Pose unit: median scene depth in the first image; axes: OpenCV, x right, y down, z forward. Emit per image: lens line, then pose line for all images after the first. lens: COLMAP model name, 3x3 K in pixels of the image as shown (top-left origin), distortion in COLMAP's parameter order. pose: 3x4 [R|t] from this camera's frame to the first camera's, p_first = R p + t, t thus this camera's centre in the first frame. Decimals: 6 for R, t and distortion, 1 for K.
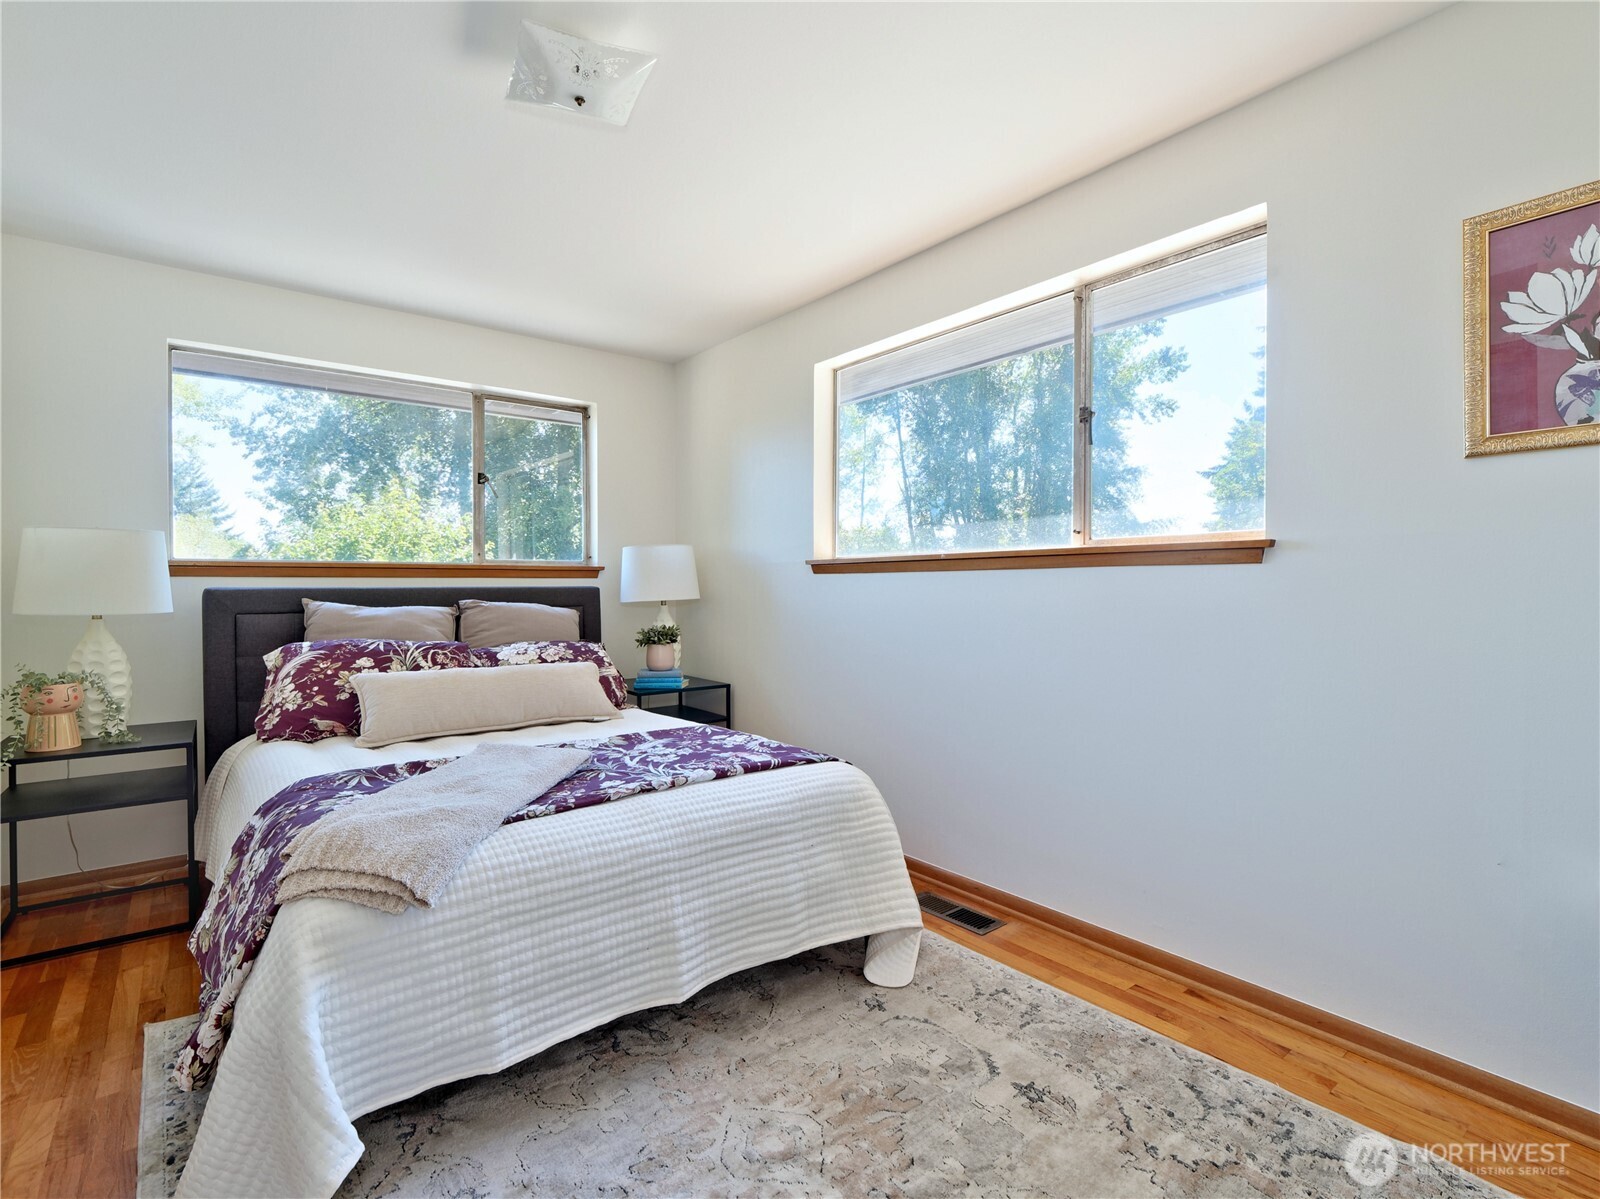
lens RADIAL K [[757.3, 0, 806.4], [0, 757.3, 591.4], [0, 0, 1]] dist [0.003701, -0.000887]
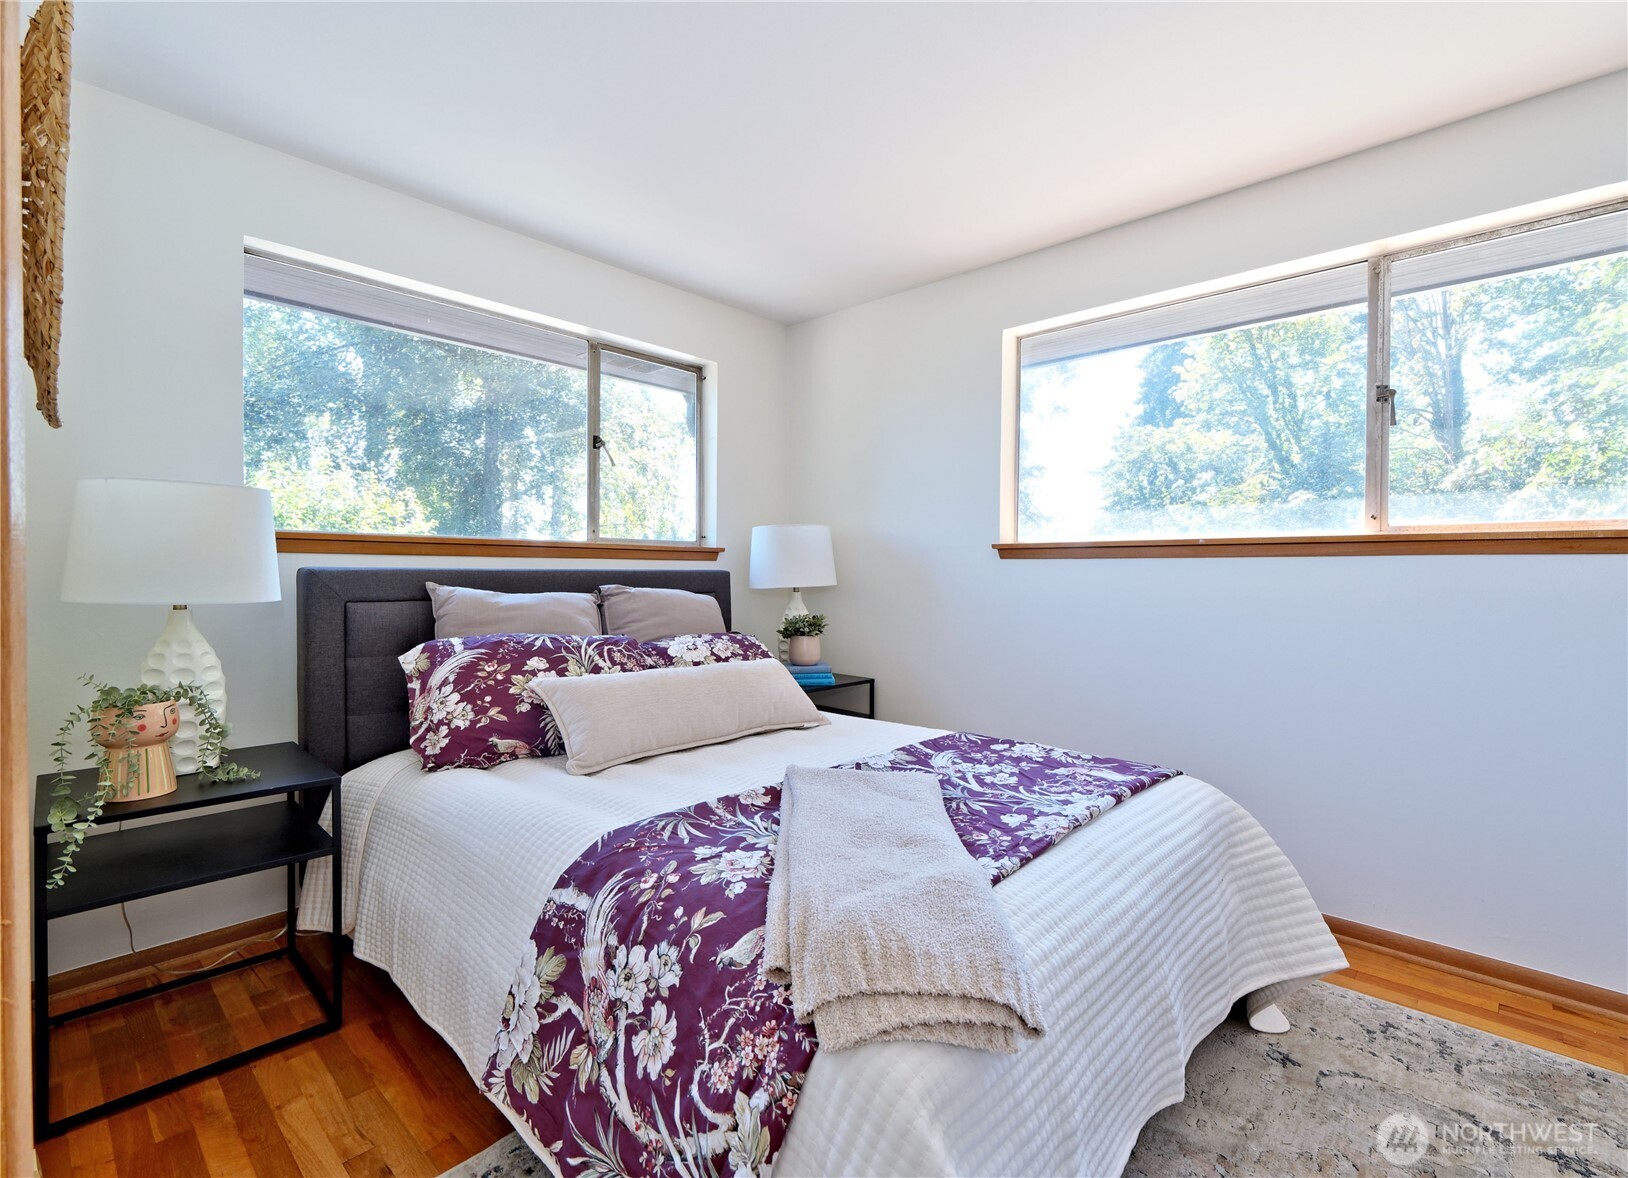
lens RADIAL K [[743.8, 0, 877.0], [0, 743.8, 580.3], [0, 0, 1]] dist [0.002521, 0.000008]
pose [[0.985887, 0.007483, 0.167243, -0.383687], [-0.008258, 0.999958, 0.003938, 0.000451], [-0.167207, -0.005263, 0.985908, 0.182844]]
